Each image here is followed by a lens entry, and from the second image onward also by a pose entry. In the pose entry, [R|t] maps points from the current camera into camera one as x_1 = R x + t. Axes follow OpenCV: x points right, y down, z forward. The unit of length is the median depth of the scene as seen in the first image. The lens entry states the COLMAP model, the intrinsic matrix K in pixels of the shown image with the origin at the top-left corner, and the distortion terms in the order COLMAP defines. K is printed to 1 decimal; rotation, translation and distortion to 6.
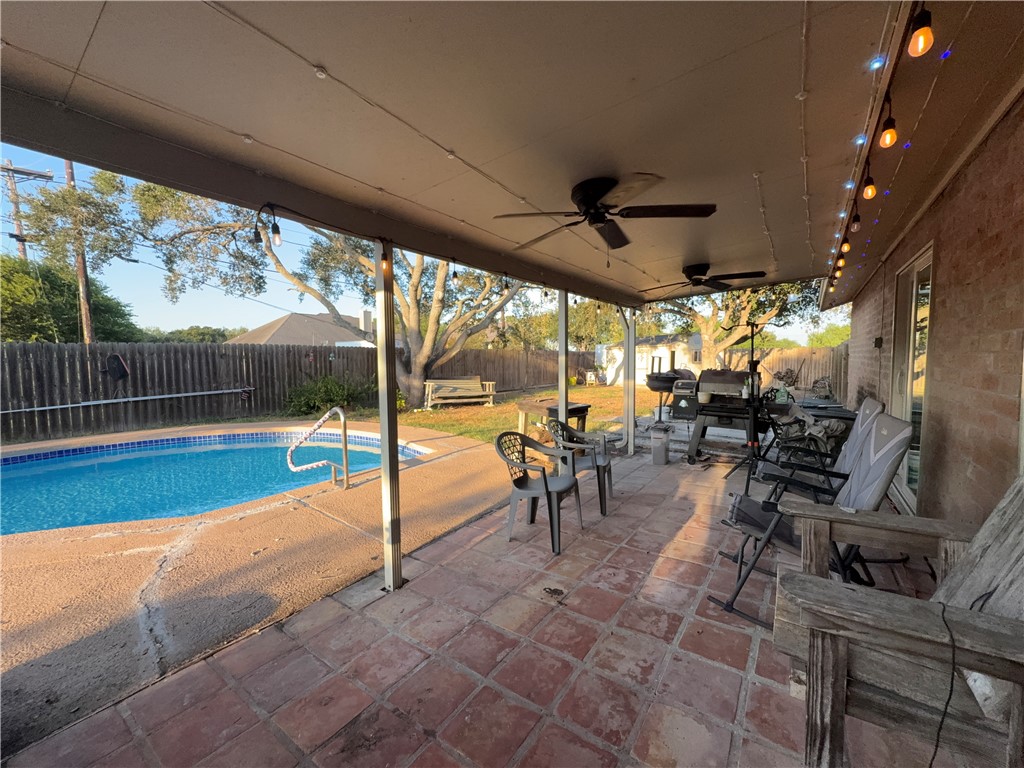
lens RADIAL K [[409.6, 0, 511.3], [0, 409.6, 385.2], [0, 0, 1]] dist [-0.001770, -0.000032]
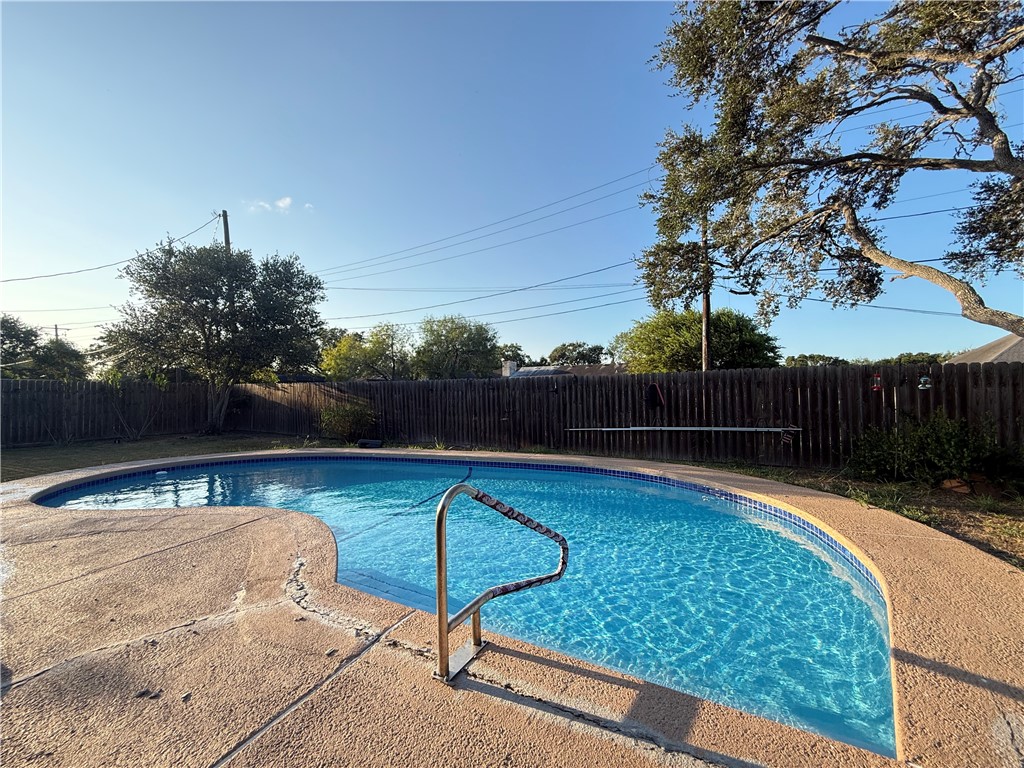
lens RADIAL K [[409.6, 0, 511.3], [0, 409.6, 385.2], [0, 0, 1]] dist [-0.001770, -0.000032]
pose [[0.125291, -0.015046, -0.992006, 0.018431], [-0.061392, 0.997851, -0.022889, -0.021712], [0.990219, 0.063769, 0.124098, 0.417710]]
